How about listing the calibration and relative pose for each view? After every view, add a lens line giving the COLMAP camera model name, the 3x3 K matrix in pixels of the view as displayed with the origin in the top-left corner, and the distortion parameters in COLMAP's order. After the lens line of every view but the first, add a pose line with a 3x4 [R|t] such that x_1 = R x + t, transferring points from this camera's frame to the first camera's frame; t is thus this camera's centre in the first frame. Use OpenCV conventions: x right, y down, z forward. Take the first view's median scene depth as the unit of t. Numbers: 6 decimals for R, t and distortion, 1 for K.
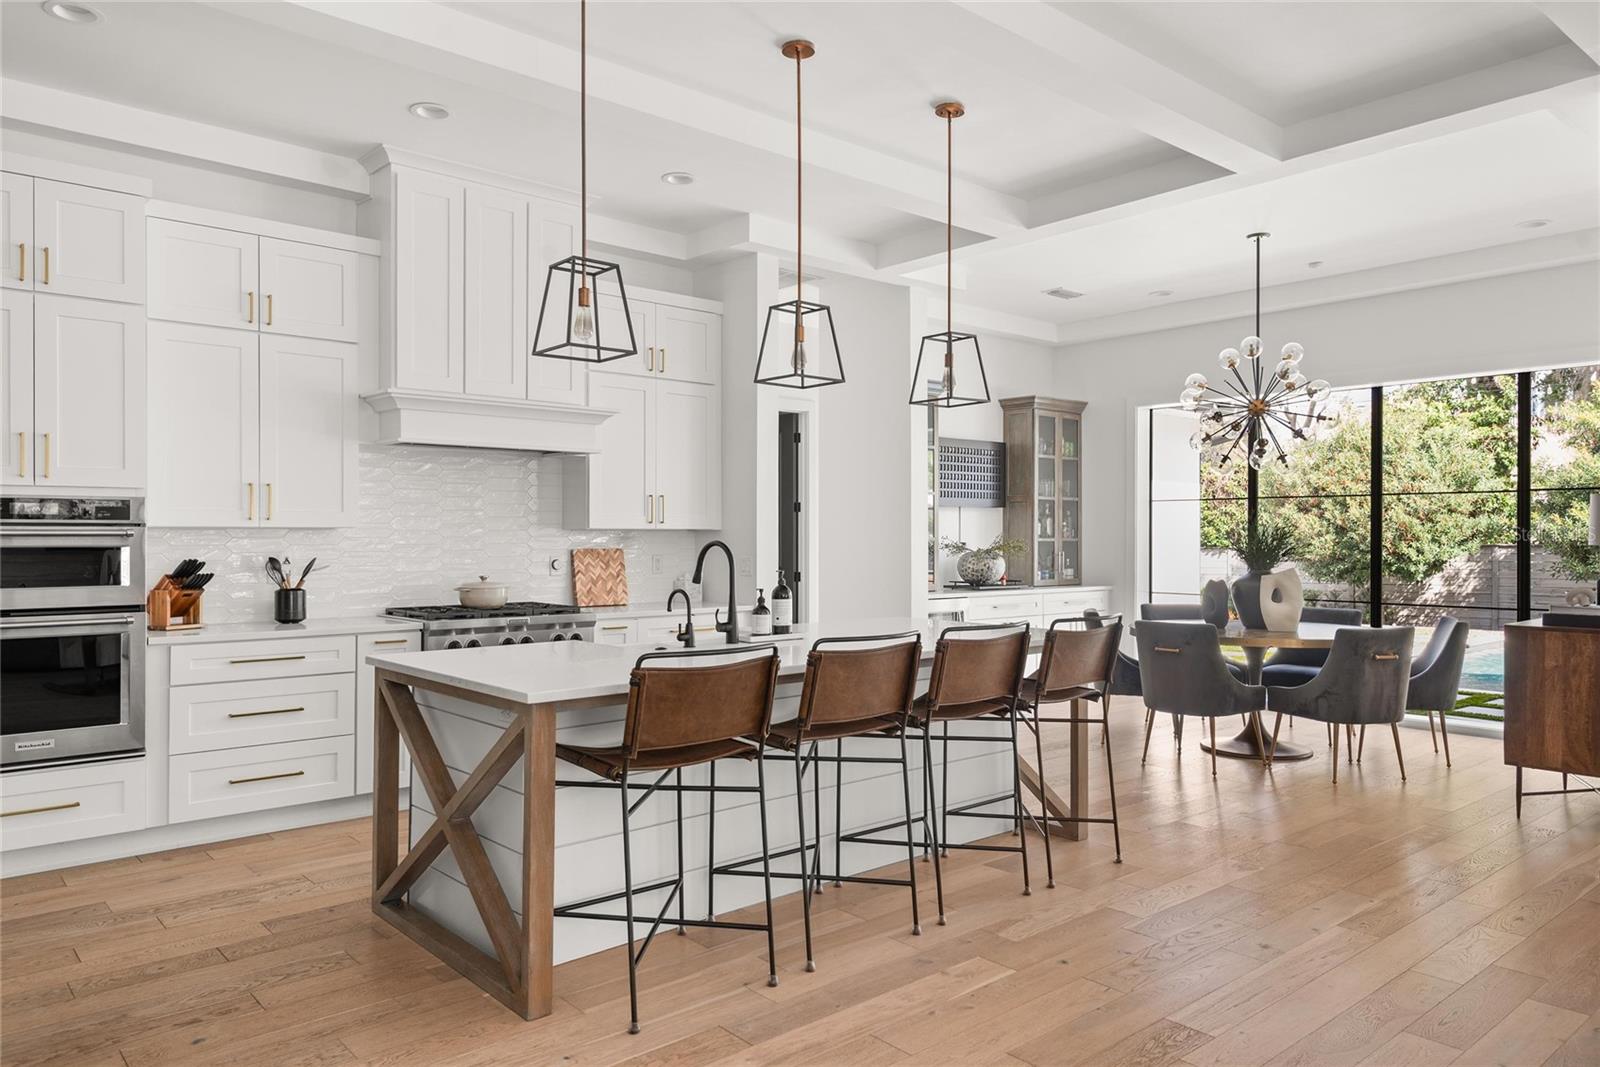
lens RADIAL K [[1082.7, 0, 806.1], [0, 1082.7, 532.7], [0, 0, 1]] dist [0.028155, -0.001138]
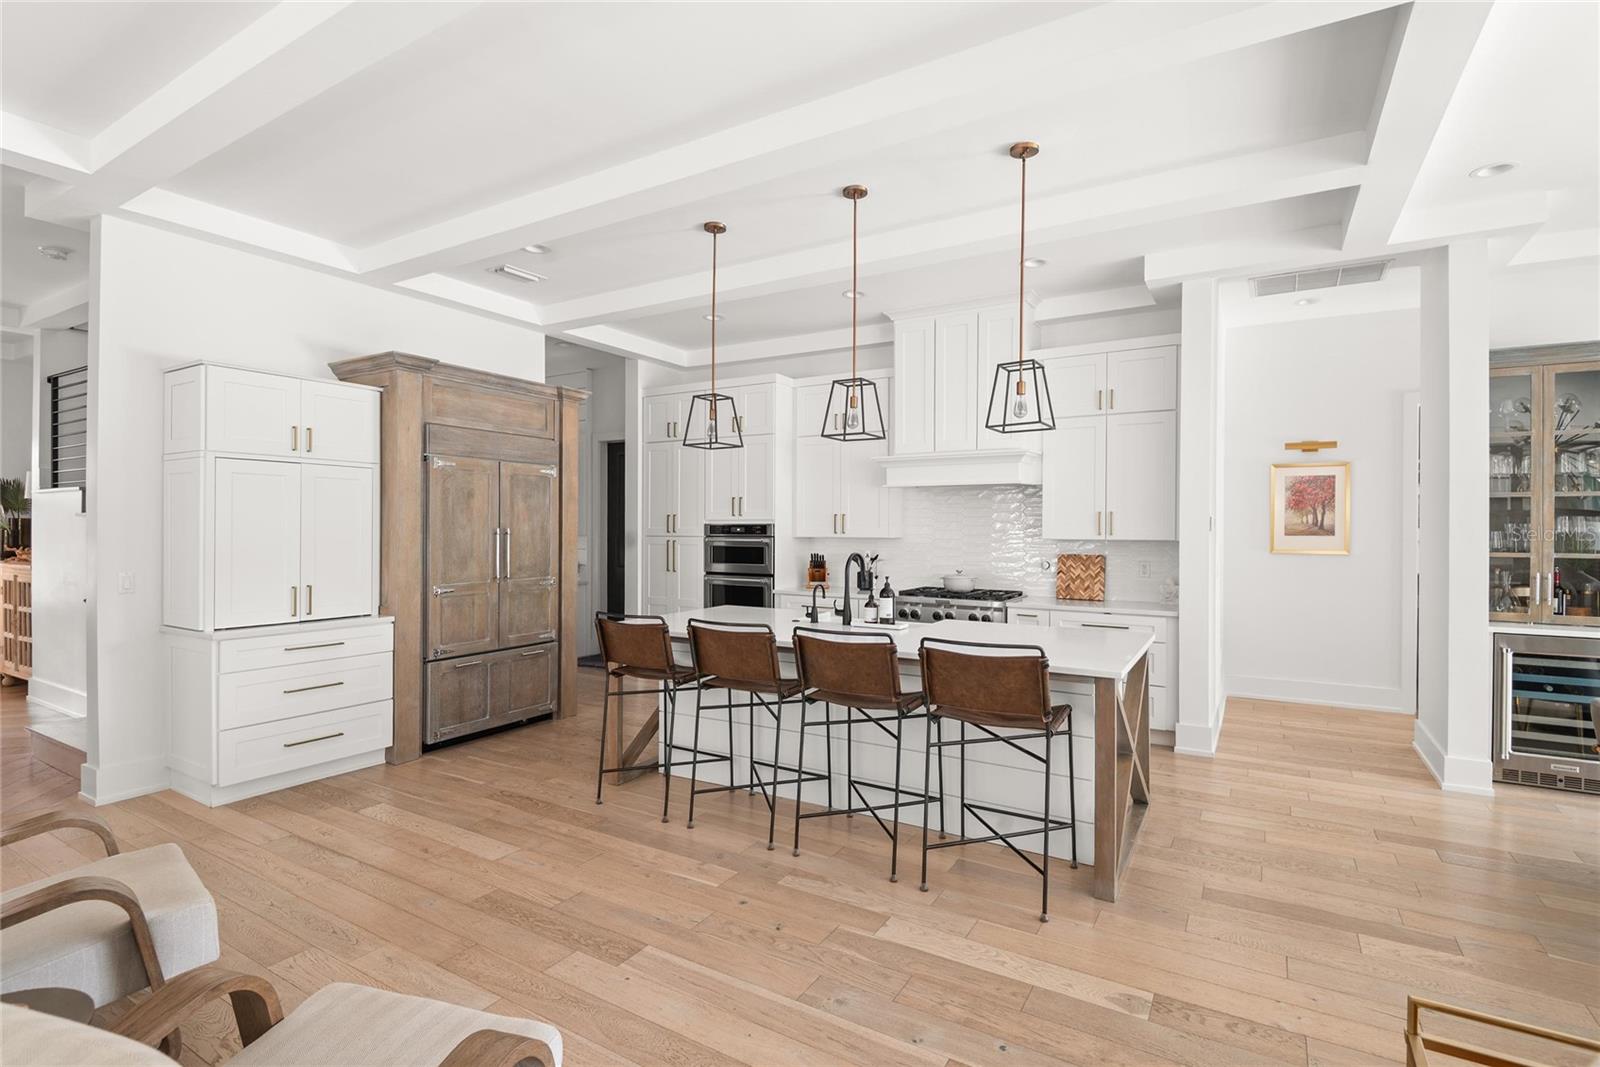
lens RADIAL K [[758.9, 0, 802.9], [0, 758.9, 529.7], [0, 0, 1]] dist [0.019294, -0.015520]
pose [[0.306143, 0.001943, -0.951984, 0.683932], [-0.000106, 0.999998, 0.002007, -0.019828], [0.951985, -0.000514, 0.306143, 0.506460]]
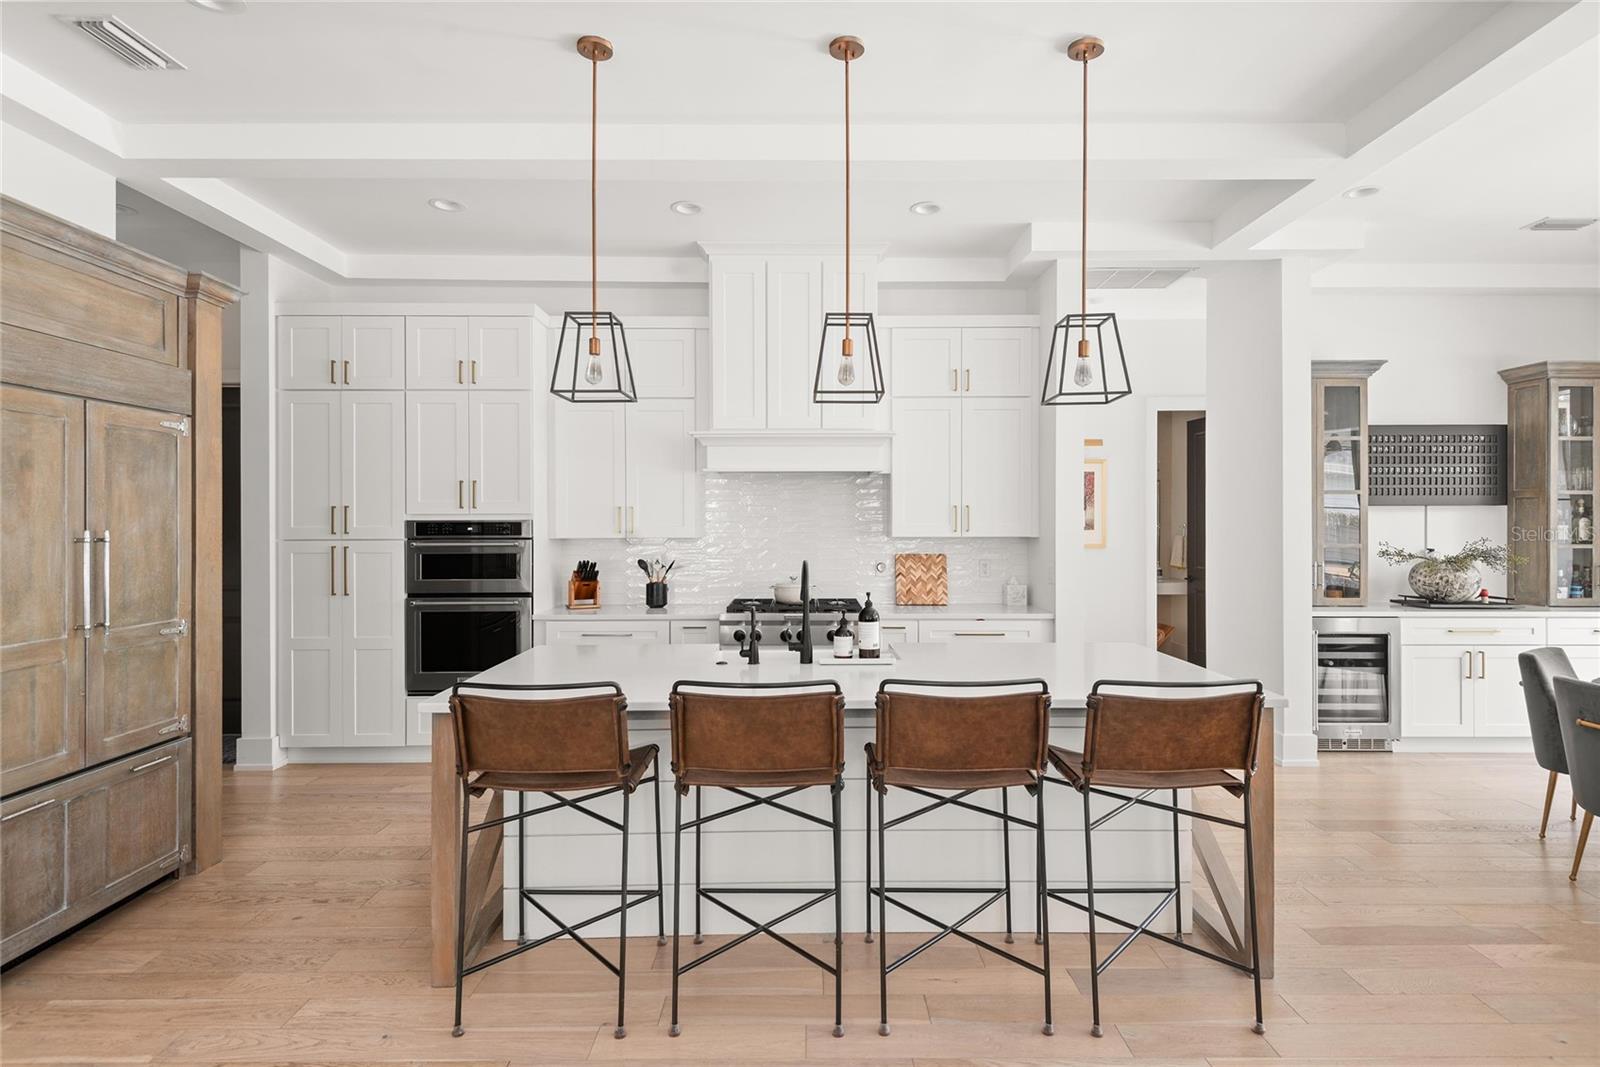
lens RADIAL K [[832.0, 0, 803.8], [0, 832.0, 523.0], [0, 0, 1]] dist [0.027396, -0.020382]
pose [[0.754134, -0.002858, -0.656714, 0.347313], [0.004748, 0.999988, 0.001100, -0.023056], [0.656703, -0.003948, 0.754139, 0.328998]]
